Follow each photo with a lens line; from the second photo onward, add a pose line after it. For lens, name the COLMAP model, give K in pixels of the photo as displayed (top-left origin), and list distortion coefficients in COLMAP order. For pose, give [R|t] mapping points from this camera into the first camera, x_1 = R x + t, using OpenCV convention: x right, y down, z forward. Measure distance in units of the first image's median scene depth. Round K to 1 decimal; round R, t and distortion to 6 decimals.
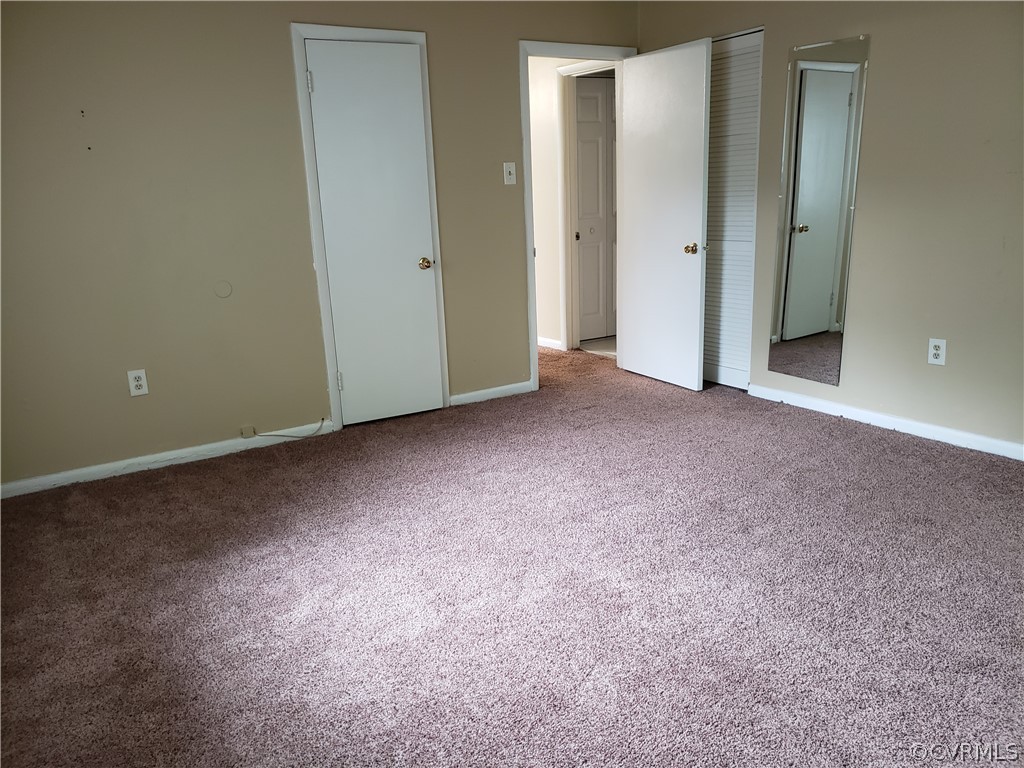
lens RADIAL K [[792.8, 0, 511.1], [0, 792.8, 391.2], [0, 0, 1]] dist [0.009700, 0.001274]
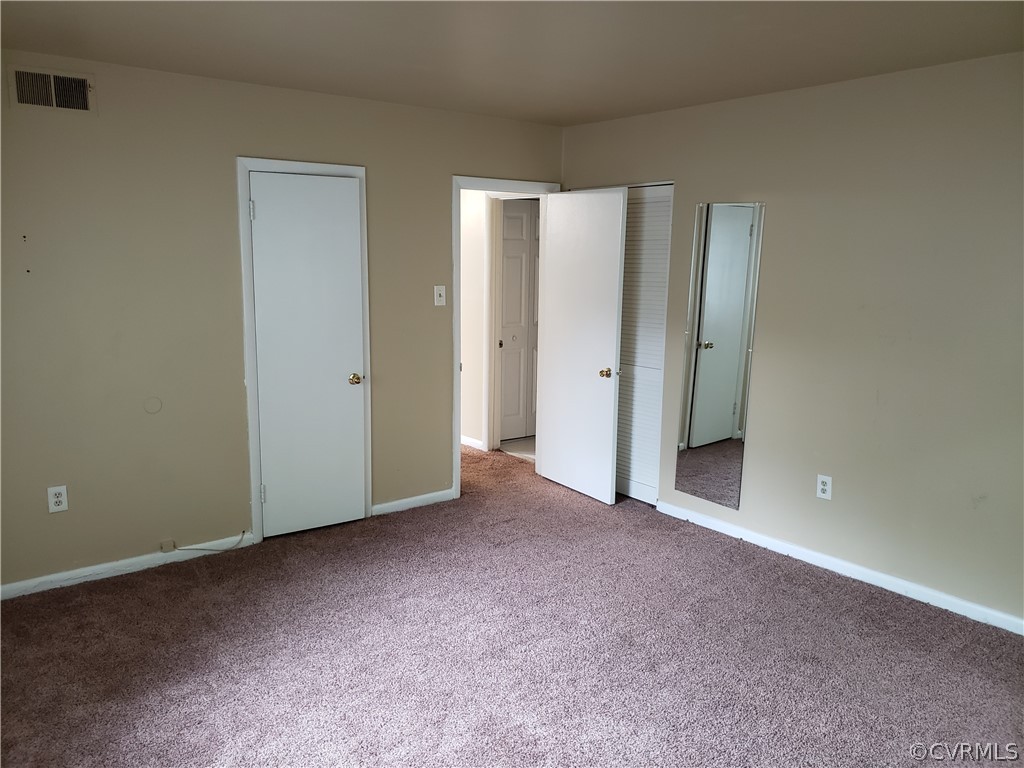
lens RADIAL K [[792.8, 0, 510.4], [0, 792.8, 380.1], [0, 0, 1]] dist [0.009700, 0.001274]
pose [[0.994068, 0.036412, 0.102488, -0.014449], [-0.027166, 0.995553, -0.090201, -0.084247], [-0.105316, 0.086882, 0.990636, -0.056907]]
